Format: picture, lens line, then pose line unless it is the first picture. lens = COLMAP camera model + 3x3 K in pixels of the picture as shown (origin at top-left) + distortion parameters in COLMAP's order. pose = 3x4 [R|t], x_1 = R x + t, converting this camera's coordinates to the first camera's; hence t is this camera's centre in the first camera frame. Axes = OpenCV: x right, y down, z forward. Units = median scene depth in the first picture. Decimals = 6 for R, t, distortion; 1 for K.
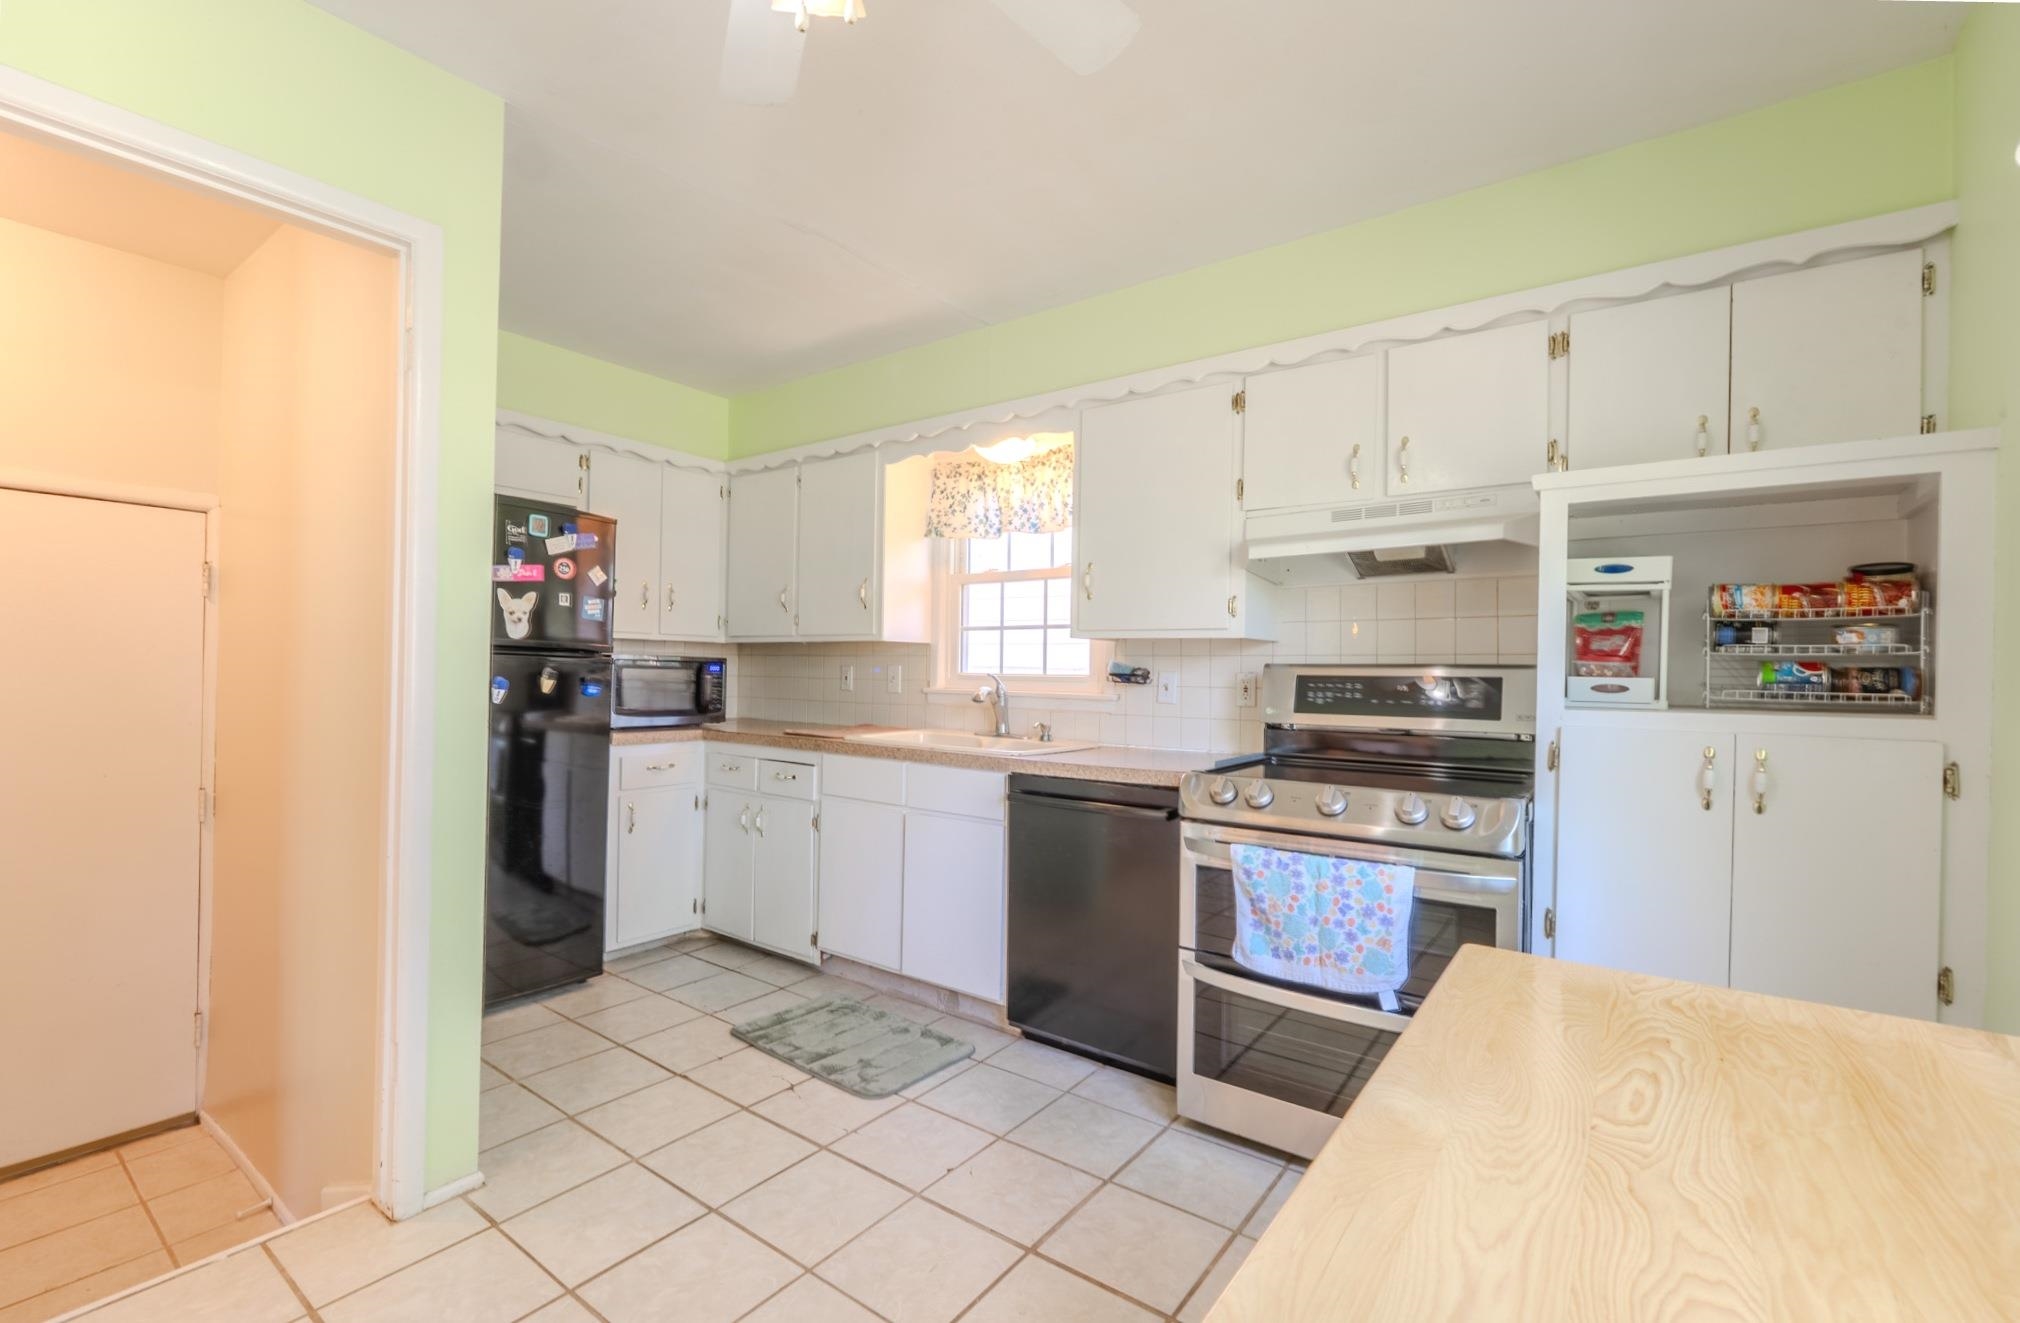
lens RADIAL K [[864.9, 0, 1012.8], [0, 864.9, 666.9], [0, 0, 1]] dist [-0.000036, -0.000315]
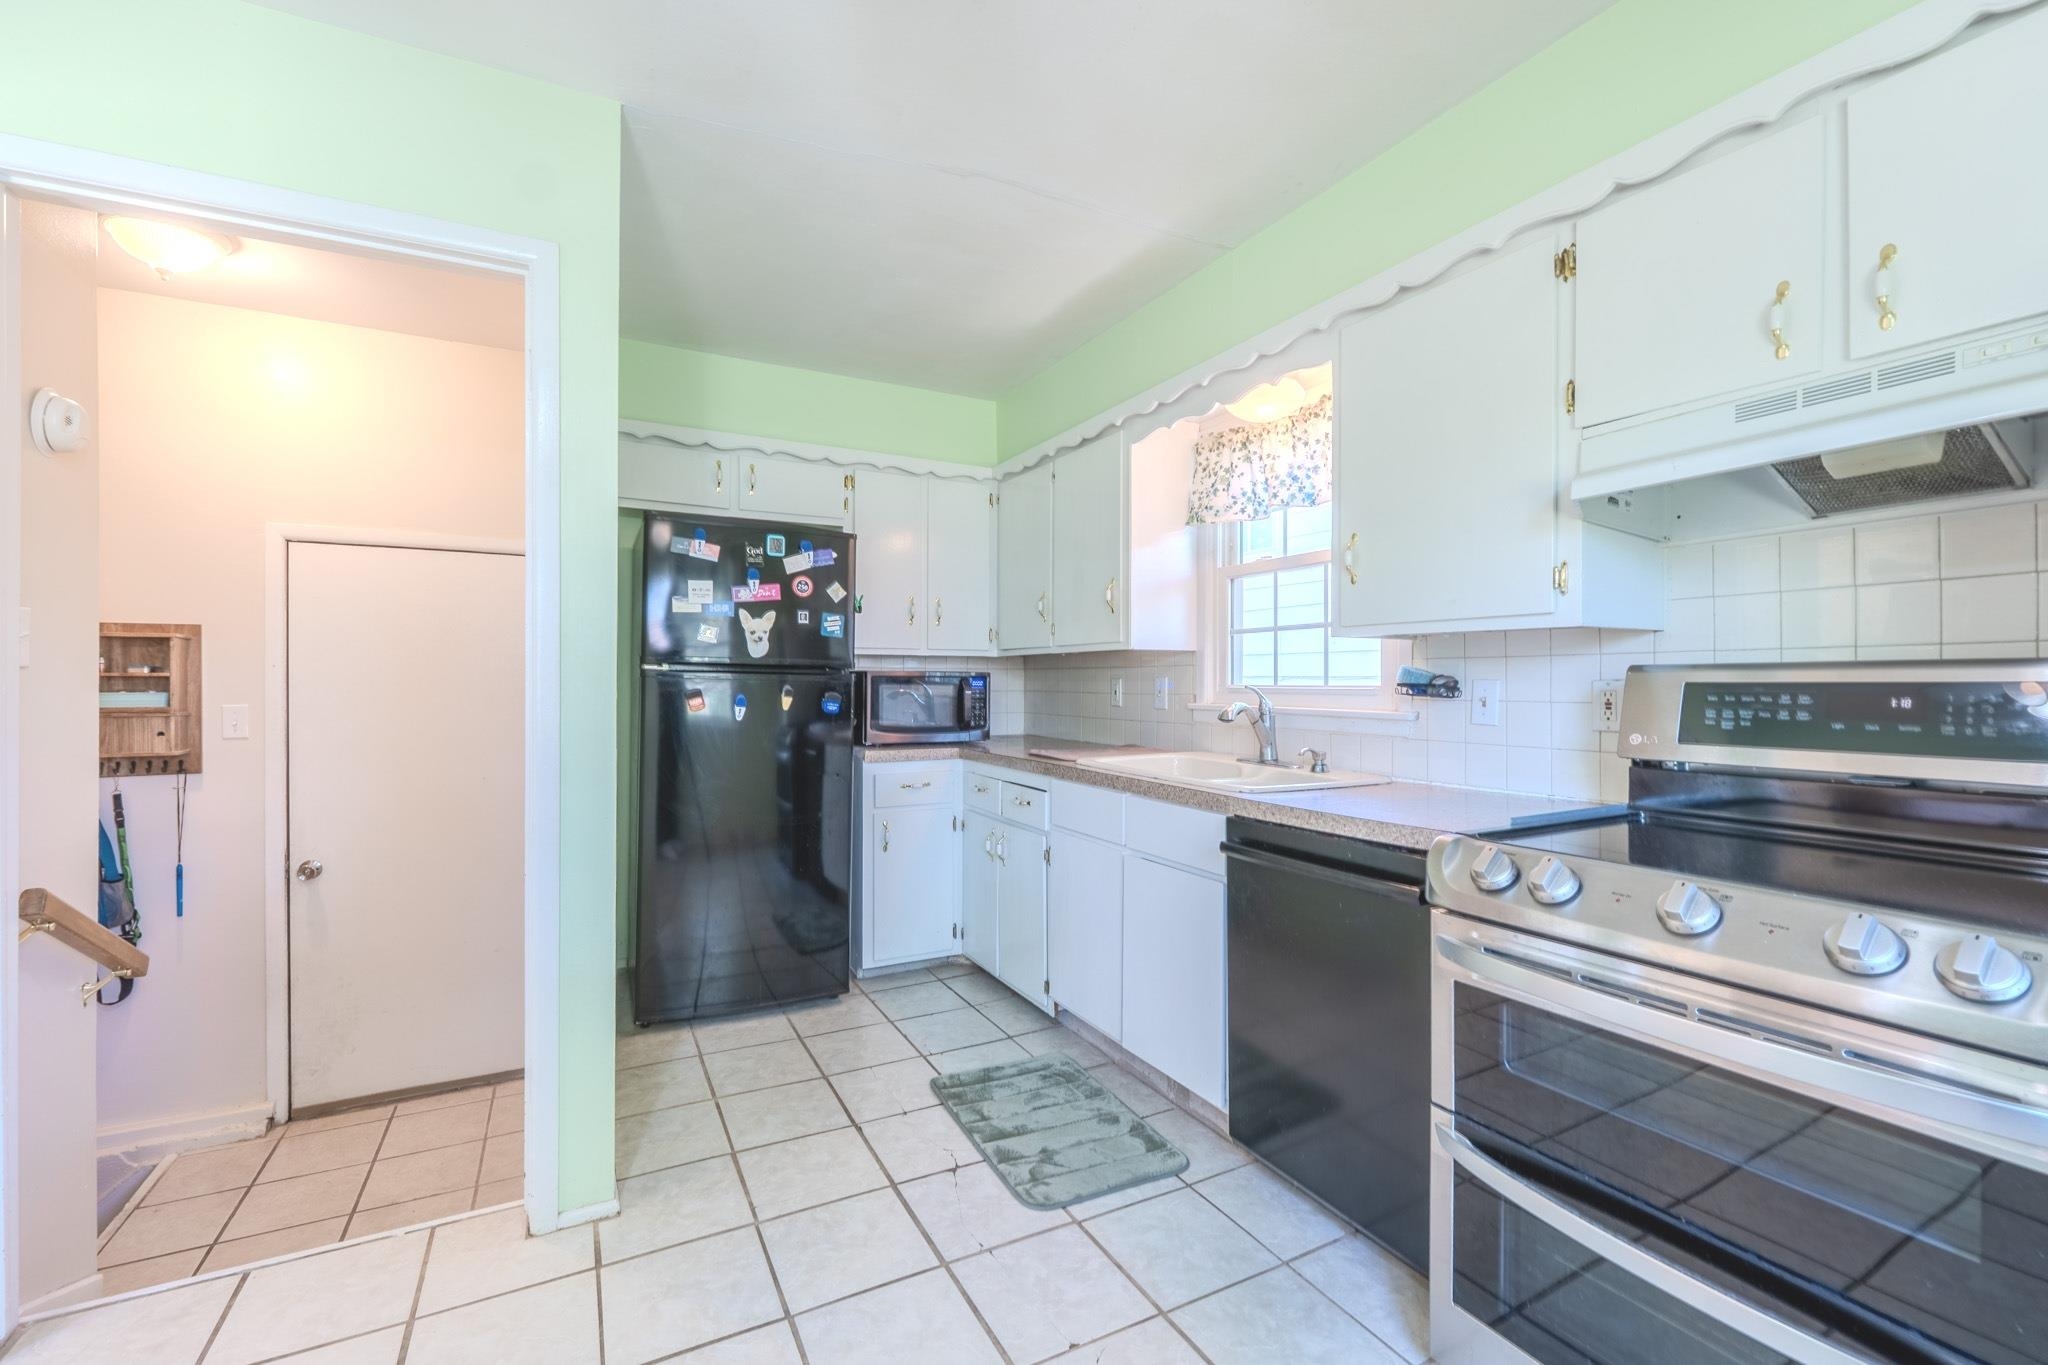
lens RADIAL K [[862.0, 0, 1024.0], [0, 862.0, 682.5], [0, 0, 1]] dist [-0.003773, -0.000082]
pose [[0.899687, -0.013658, -0.436323, 0.151981], [0.014910, 0.999889, -0.000554, 0.002533], [0.436282, -0.006007, 0.899790, 0.211830]]
